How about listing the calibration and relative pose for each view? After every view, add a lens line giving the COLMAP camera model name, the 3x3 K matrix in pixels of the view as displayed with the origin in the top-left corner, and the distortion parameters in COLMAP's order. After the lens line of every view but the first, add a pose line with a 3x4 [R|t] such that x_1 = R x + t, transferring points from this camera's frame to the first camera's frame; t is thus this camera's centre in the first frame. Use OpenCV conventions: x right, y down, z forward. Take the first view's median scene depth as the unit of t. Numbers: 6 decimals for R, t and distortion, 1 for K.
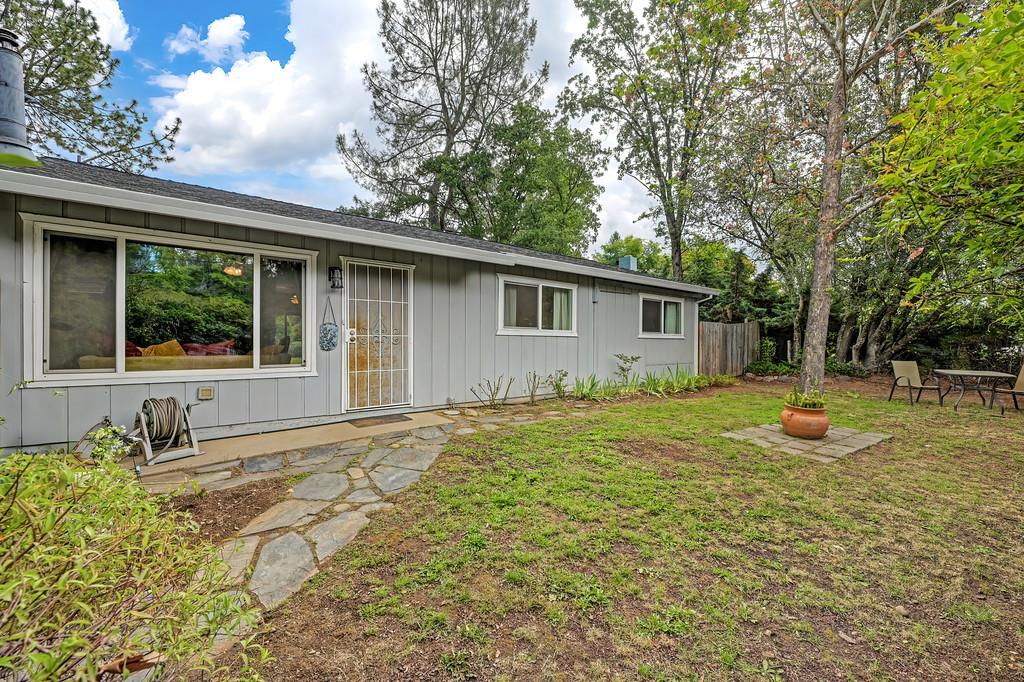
lens RADIAL K [[416.2, 0, 512.0], [0, 416.2, 341.0], [0, 0, 1]] dist [0.000736, 0.000012]
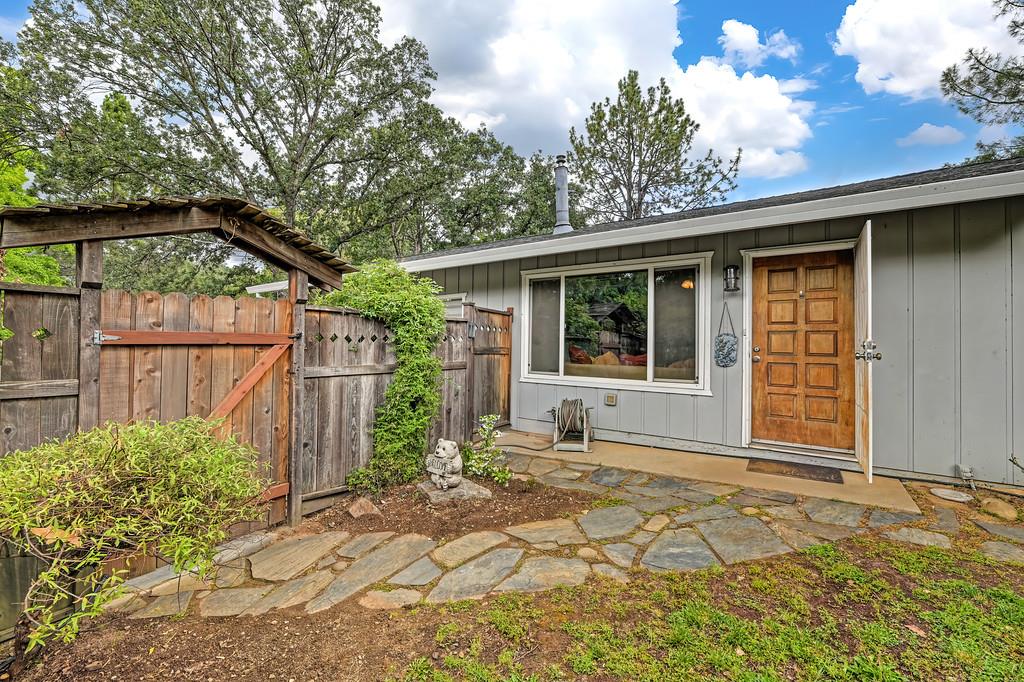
lens RADIAL K [[411.4, 0, 507.3], [0, 411.4, 338.5], [0, 0, 1]] dist [0.000135, -0.000230]
pose [[0.301443, -0.013824, -0.953384, 0.229726], [-0.006672, 0.999840, -0.016607, -0.018508], [0.953461, 0.011367, 0.301302, 0.368122]]
